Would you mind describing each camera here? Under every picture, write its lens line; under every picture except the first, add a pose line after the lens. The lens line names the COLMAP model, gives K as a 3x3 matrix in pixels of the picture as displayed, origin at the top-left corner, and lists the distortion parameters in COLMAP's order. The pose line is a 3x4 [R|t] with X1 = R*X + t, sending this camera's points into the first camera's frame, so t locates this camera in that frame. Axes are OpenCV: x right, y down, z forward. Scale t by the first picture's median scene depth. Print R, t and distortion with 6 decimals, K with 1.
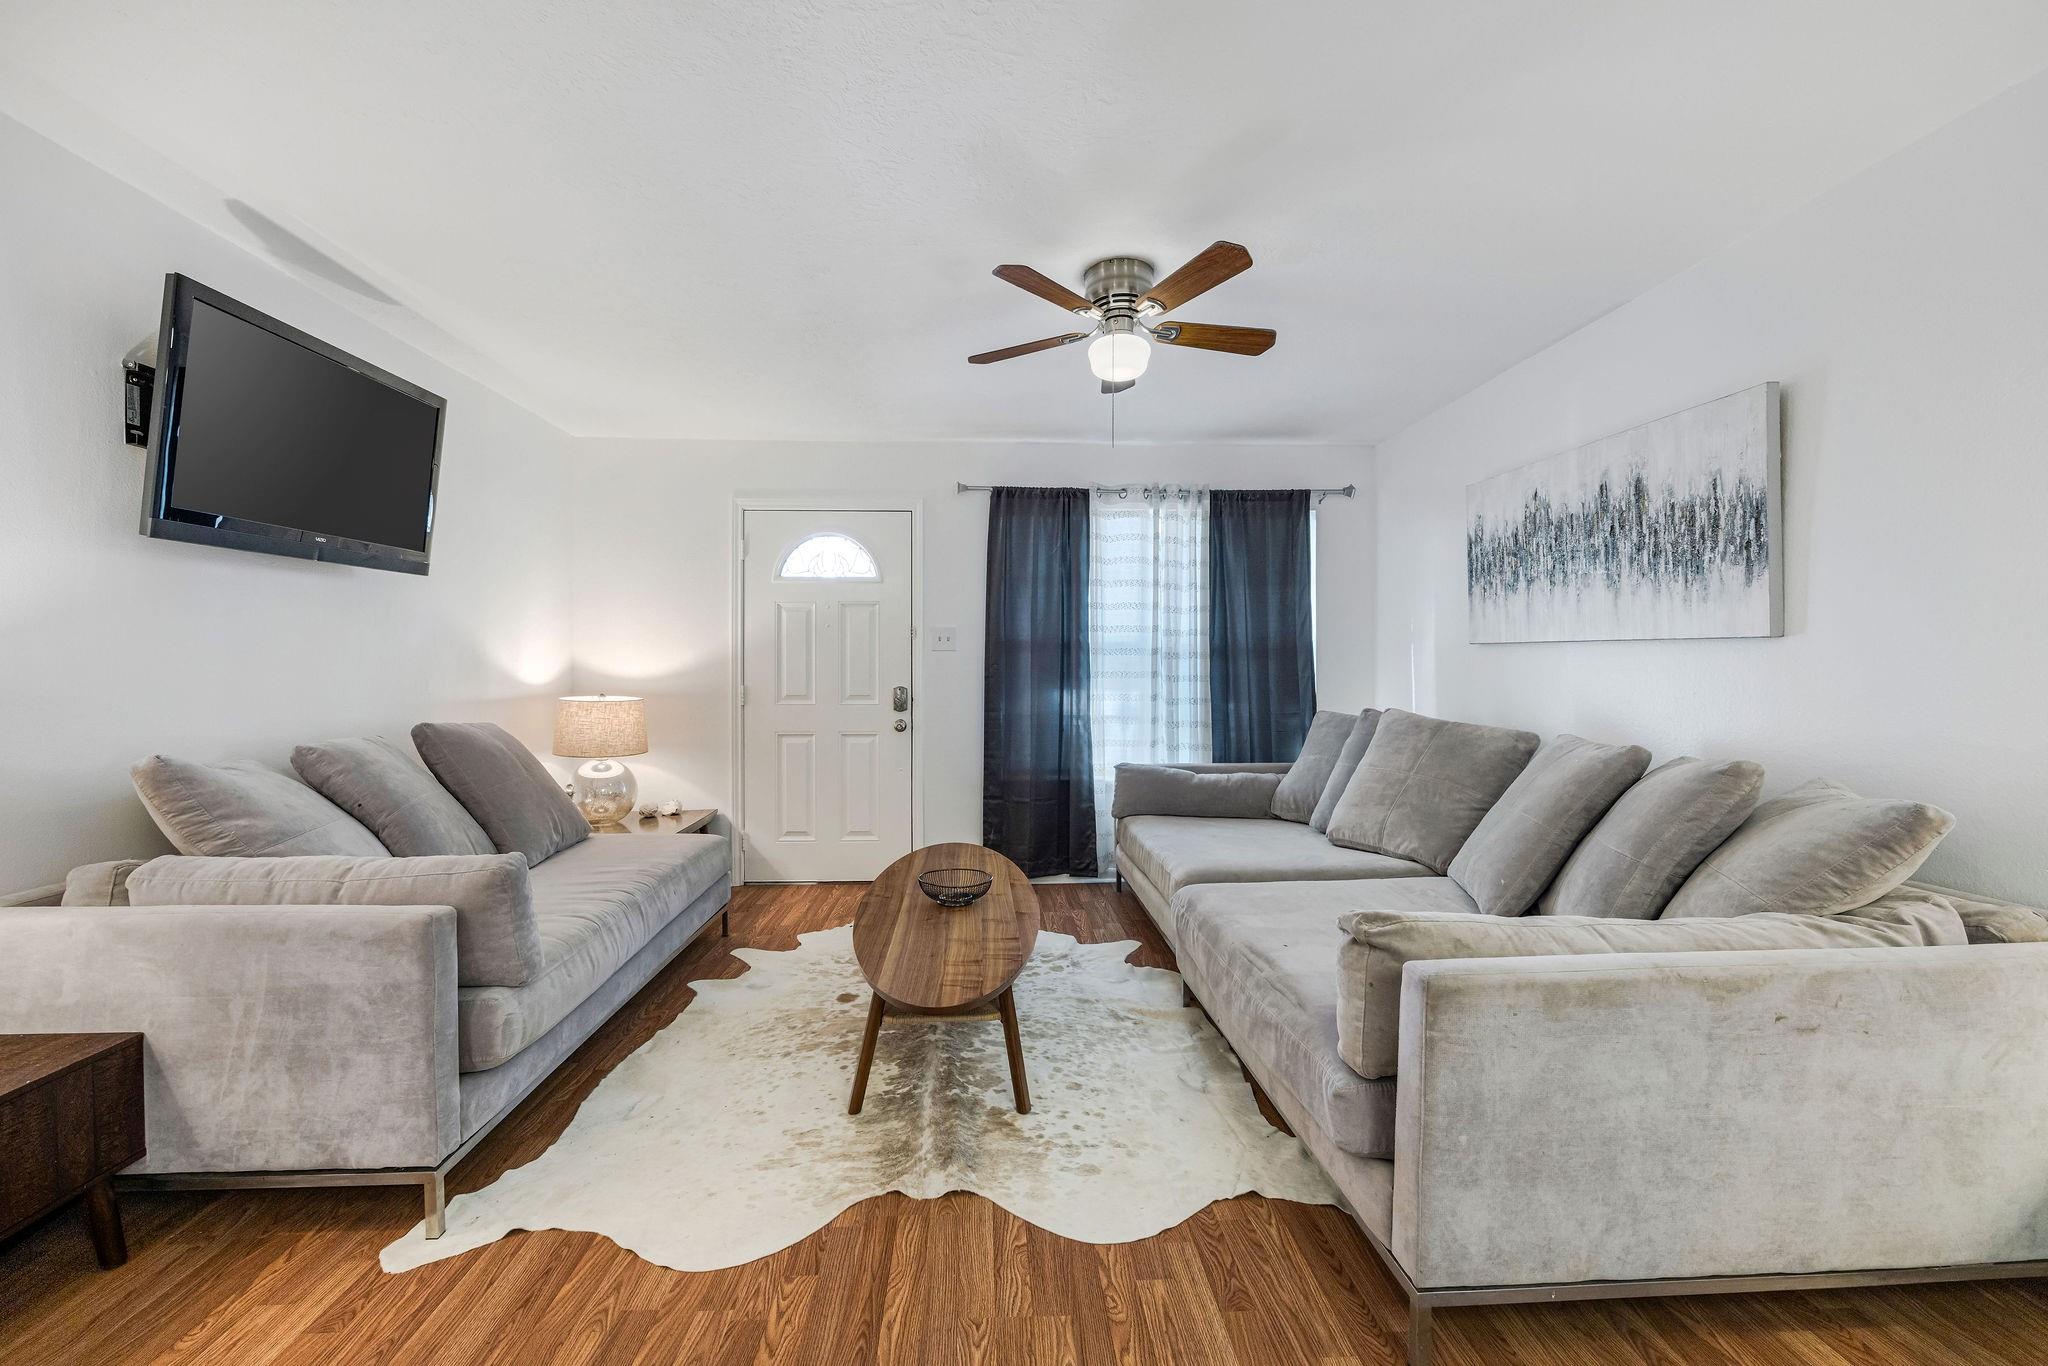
lens RADIAL K [[830.9, 0, 1021.8], [0, 830.9, 670.1], [0, 0, 1]] dist [0.002082, 0.000117]
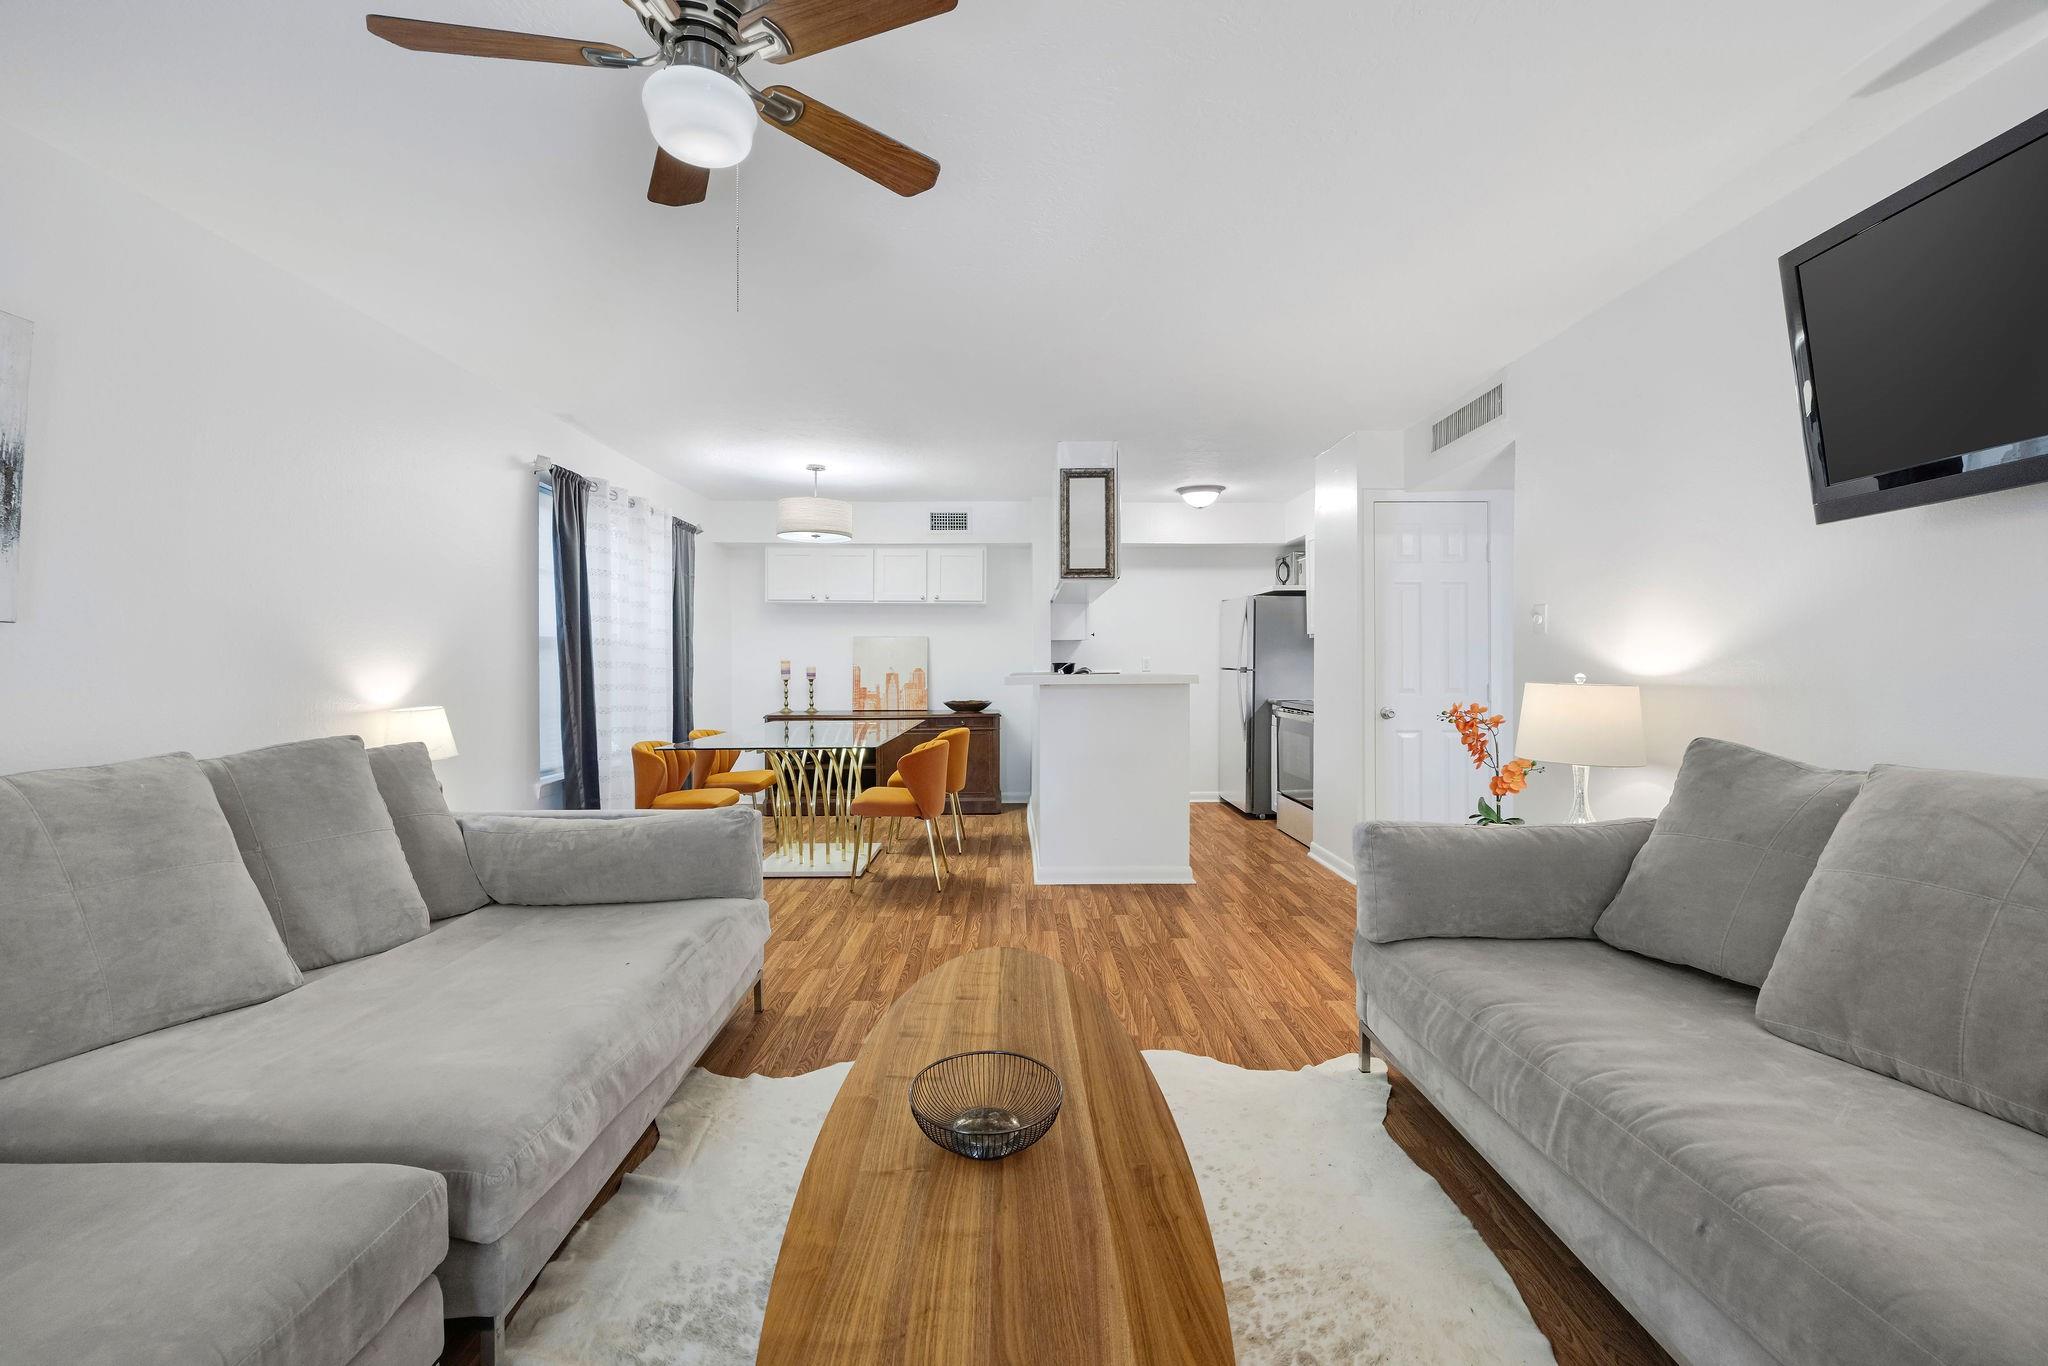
lens RADIAL K [[830.9, 0, 1022.1], [0, 830.9, 676.4], [0, 0, 1]] dist [0.002082, 0.000117]
pose [[-0.999143, 0.002794, 0.041300, -0.212472], [0.003475, 0.999859, 0.016431, 0.001651], [-0.041248, 0.016561, -0.999012, 2.589651]]
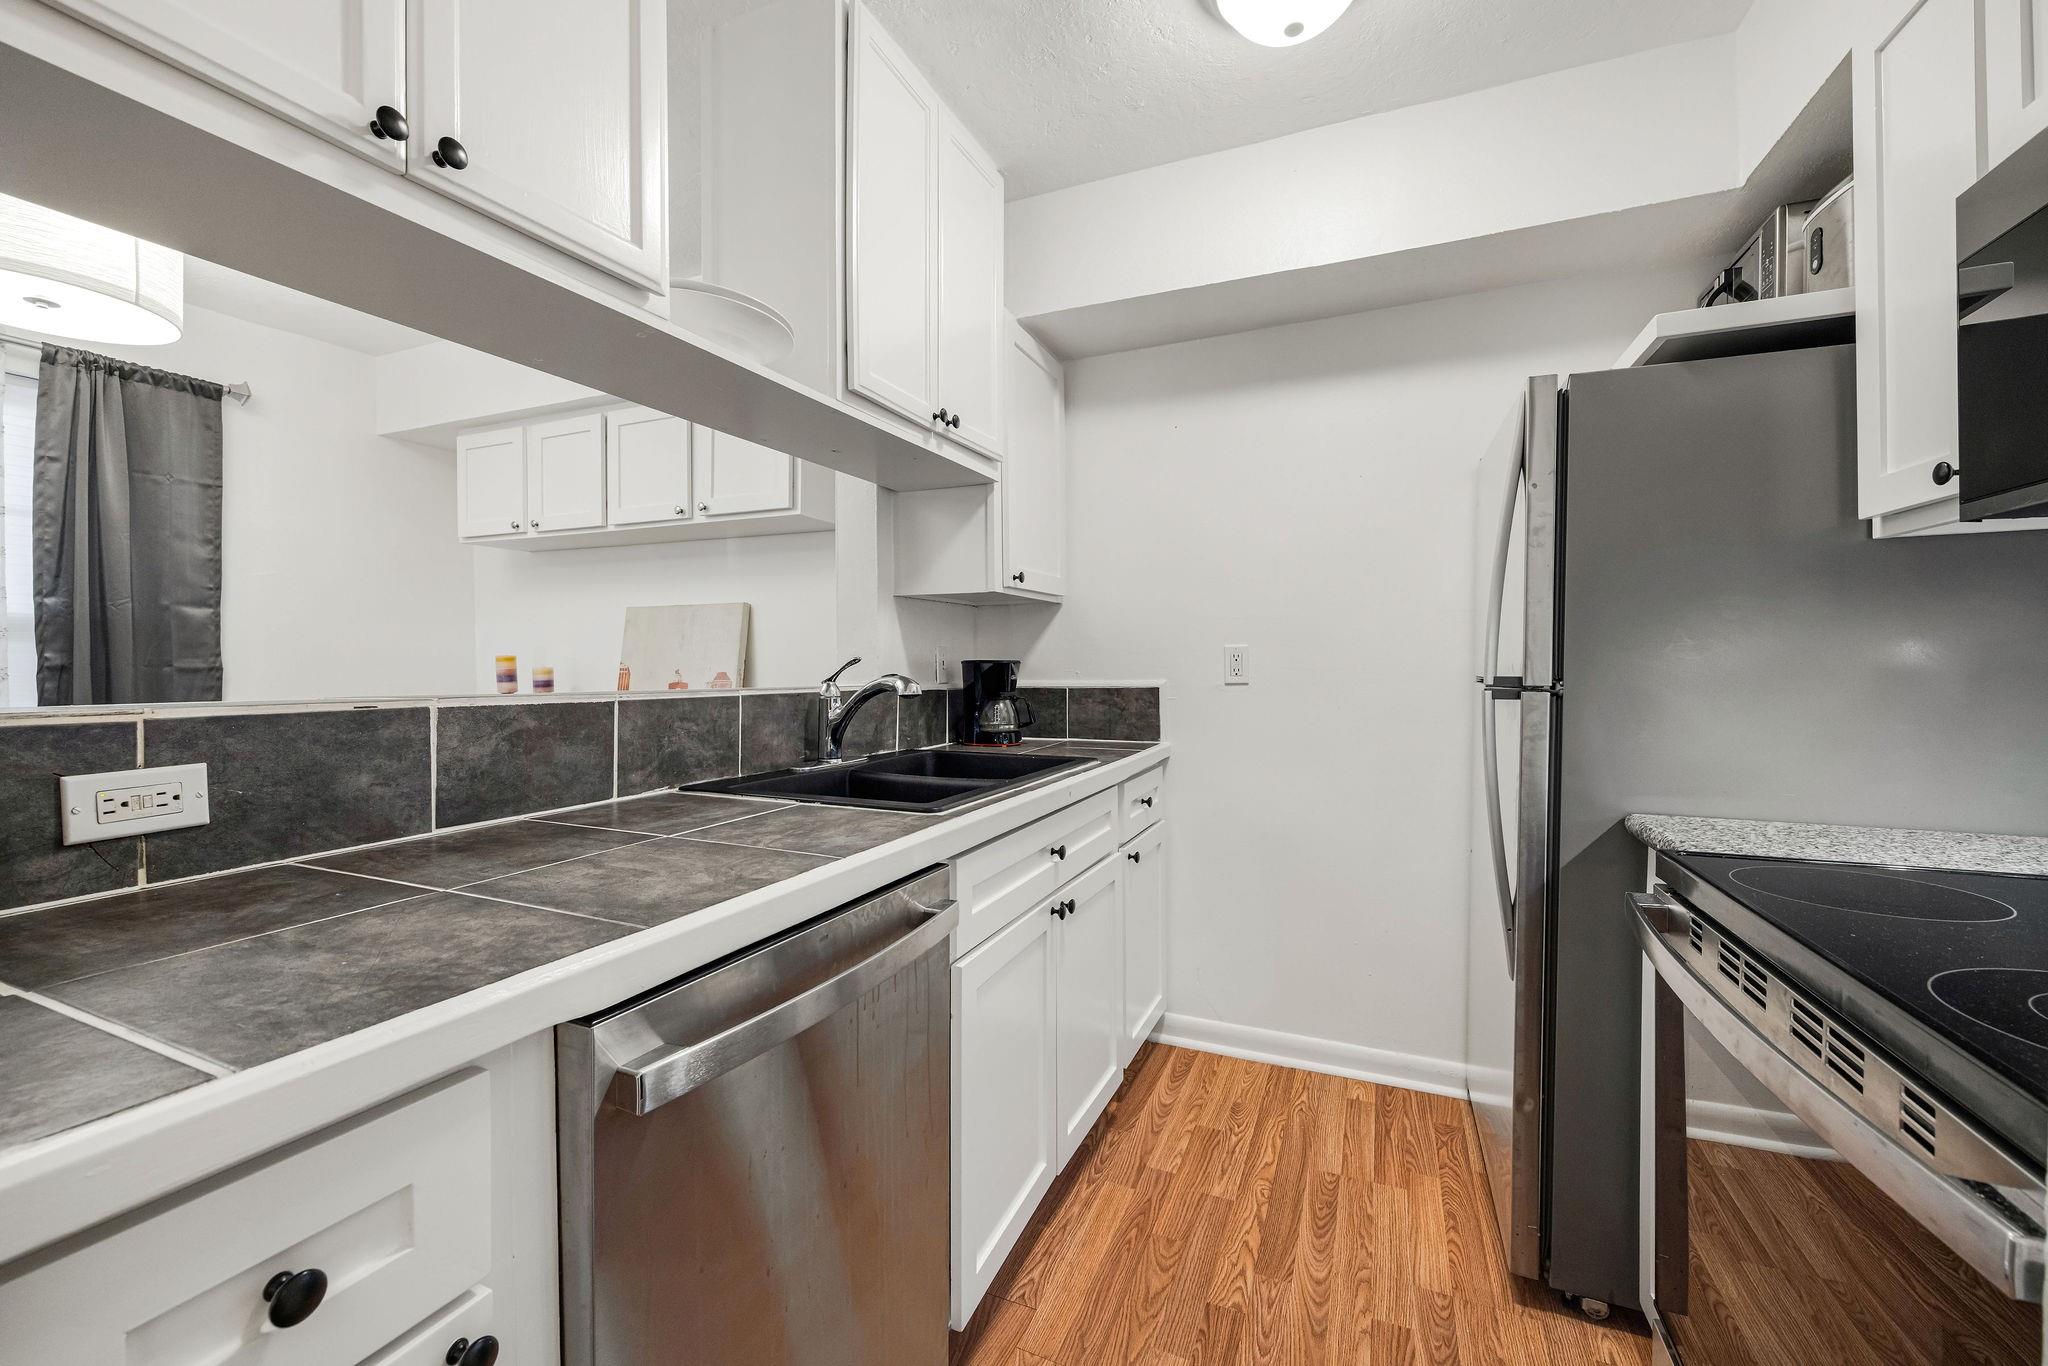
lens RADIAL K [[830.9, 0, 1014.9], [0, 830.9, 674.4], [0, 0, 1]] dist [0.002082, 0.000117]
pose [[-0.890561, -0.005119, 0.454834, -0.441176], [0.001766, 0.999890, 0.014713, 0.003607], [-0.454859, 0.013906, -0.890455, 1.783796]]
